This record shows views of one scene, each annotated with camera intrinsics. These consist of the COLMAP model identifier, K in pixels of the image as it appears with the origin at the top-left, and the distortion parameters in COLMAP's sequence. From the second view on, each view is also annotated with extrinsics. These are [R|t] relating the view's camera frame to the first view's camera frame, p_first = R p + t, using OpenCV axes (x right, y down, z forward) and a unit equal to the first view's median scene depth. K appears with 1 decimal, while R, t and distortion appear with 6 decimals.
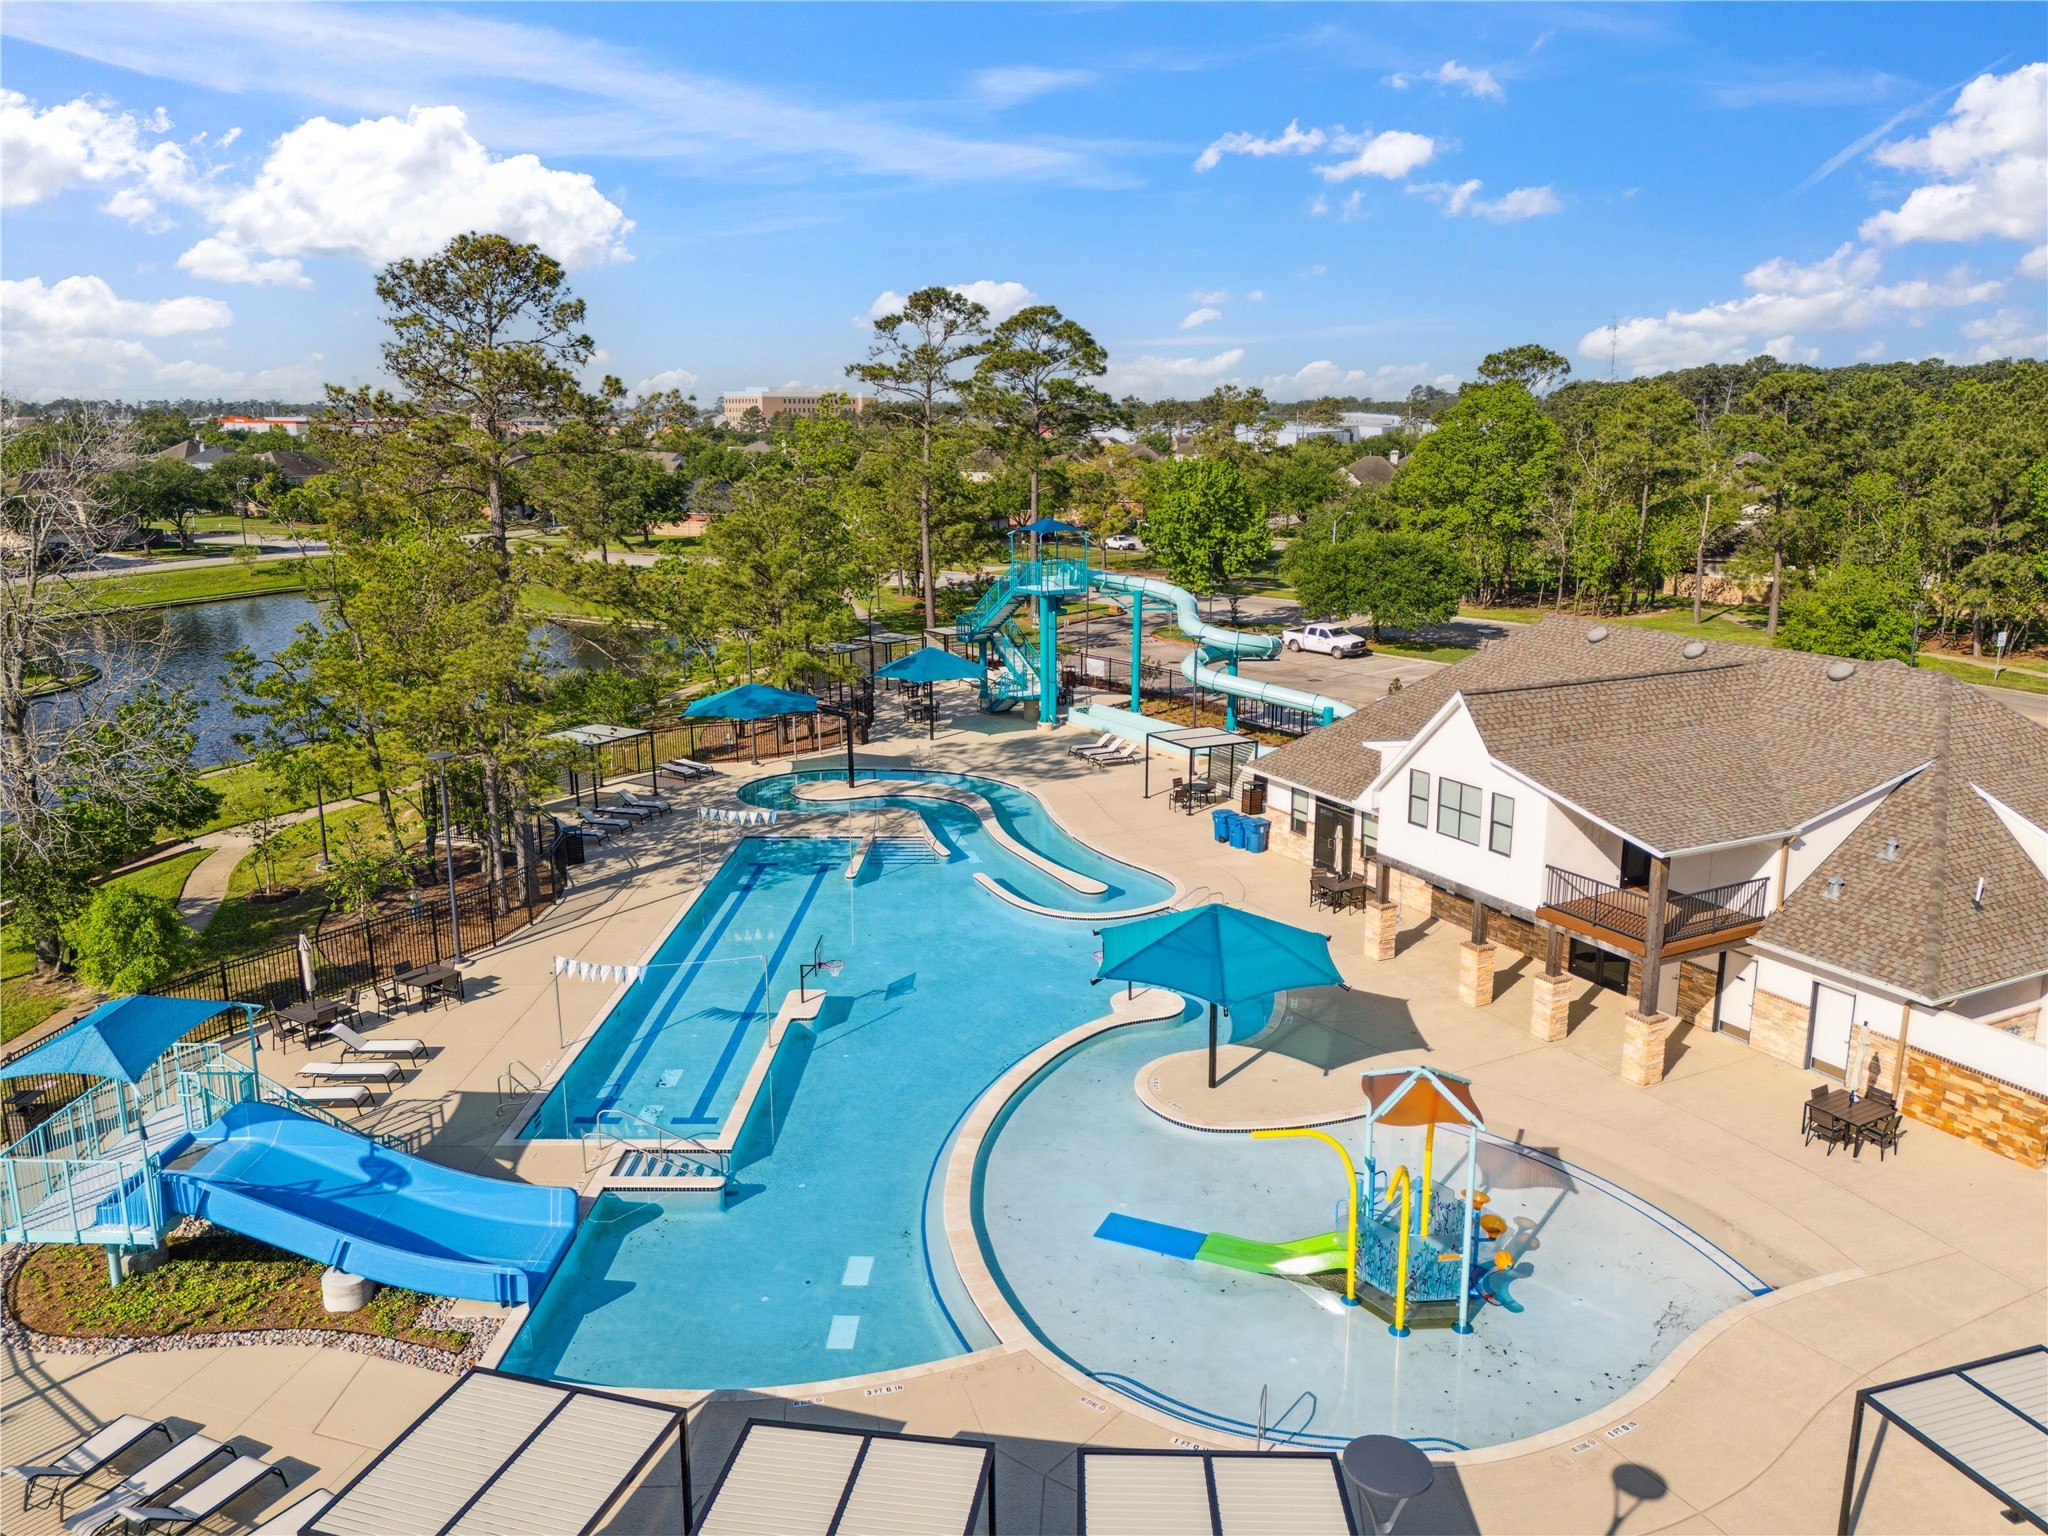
lens RADIAL K [[1526.0, 0, 1032.1], [0, 1526.0, 779.4], [0, 0, 1]] dist [0.110619, -0.106381]
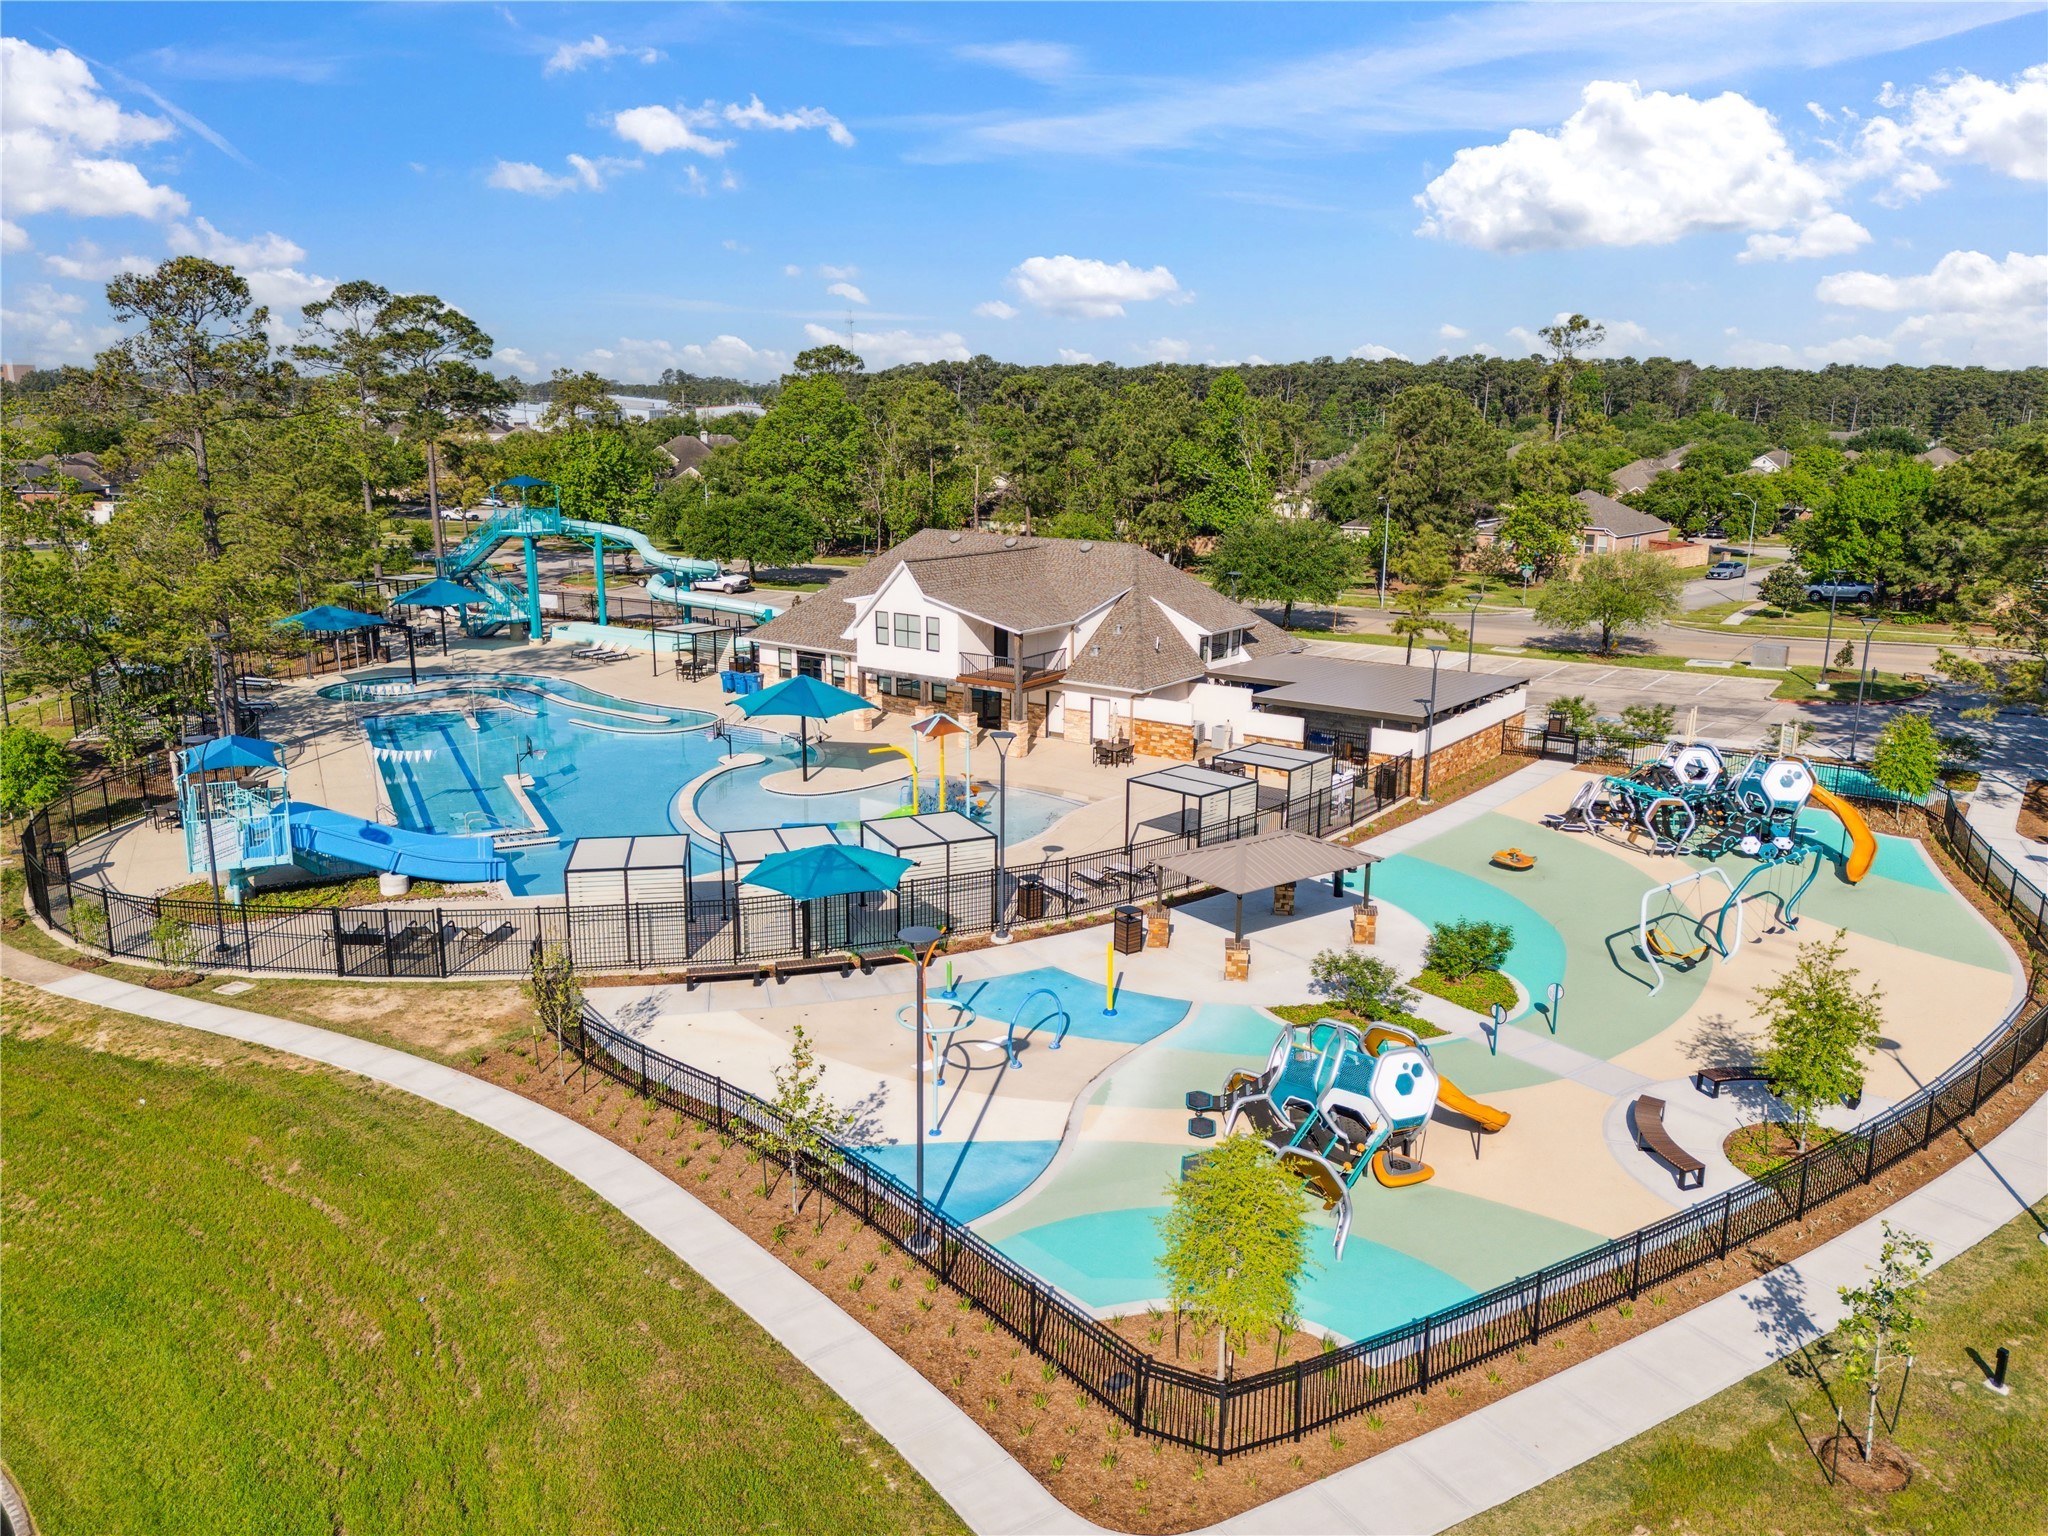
lens RADIAL K [[1526.0, 0, 1032.1], [0, 1526.0, 779.4], [0, 0, 1]] dist [0.110619, -0.106381]
pose [[0.895629, -0.098899, 0.433667, -0.138228], [0.094391, 0.995021, 0.031976, 0.055453], [-0.434670, 0.012295, 0.900506, -0.235760]]
